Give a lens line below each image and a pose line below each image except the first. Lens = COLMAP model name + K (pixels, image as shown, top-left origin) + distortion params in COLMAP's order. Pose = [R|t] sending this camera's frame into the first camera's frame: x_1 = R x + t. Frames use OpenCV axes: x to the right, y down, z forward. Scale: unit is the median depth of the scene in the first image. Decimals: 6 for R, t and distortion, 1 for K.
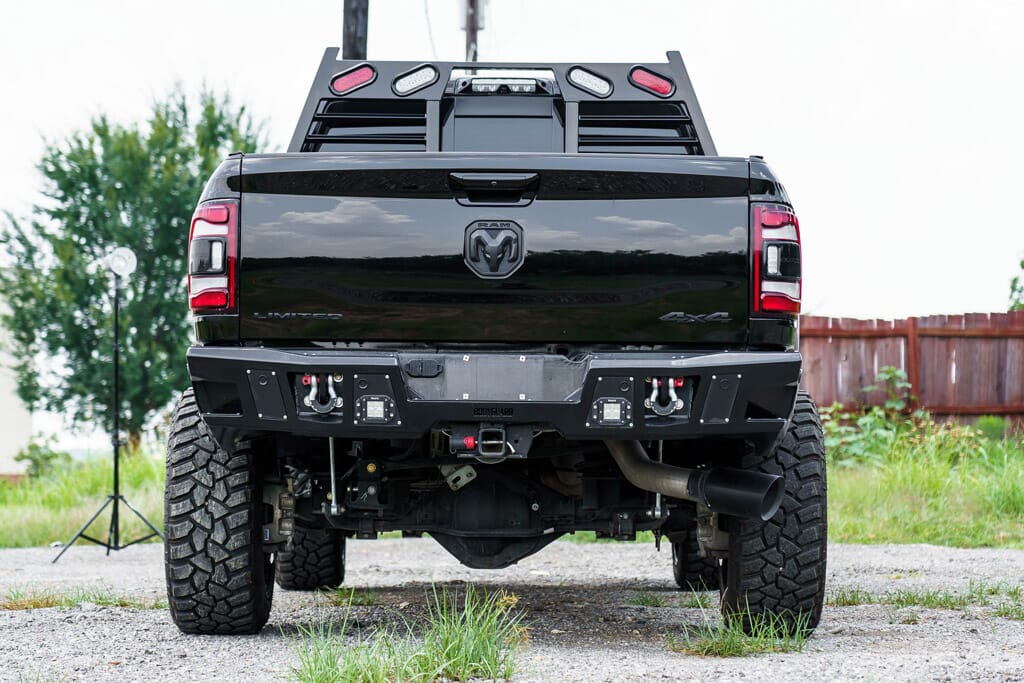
lens RADIAL K [[2907.0, 0, 511.0], [0, 2907.0, 341.7], [0, 0, 1]] dist [-0.299483, 0.000000]
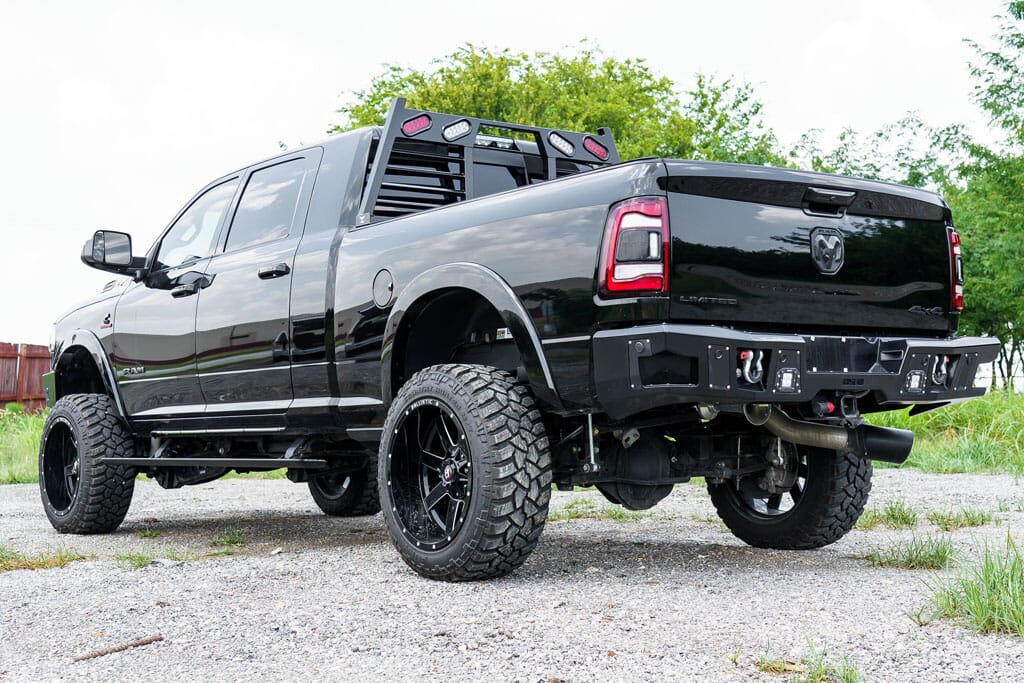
lens RADIAL K [[1469.5, 0, 519.6], [0, 1469.5, 335.5], [0, 0, 1]] dist [0.030263, 0.000000]
pose [[0.811842, 0.015358, 0.583676, -0.448695], [-0.002485, 0.999736, -0.022849, 0.017639], [-0.583872, 0.017100, 0.811665, 0.529952]]
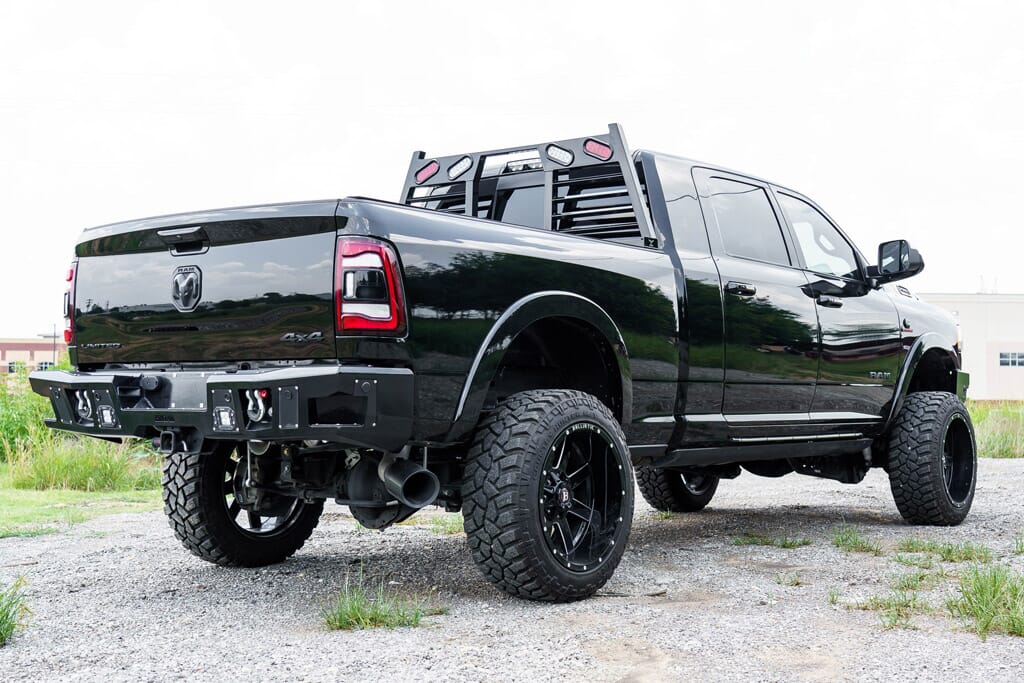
lens RADIAL K [[1341.3, 0, 521.6], [0, 1341.3, 334.1], [0, 0, 1]] dist [0.061003, 0.000000]
pose [[0.813624, -0.033798, -0.580408, 0.423104], [0.030237, 0.999418, -0.015810, 0.001540], [0.580605, -0.004687, 0.814172, 0.566799]]
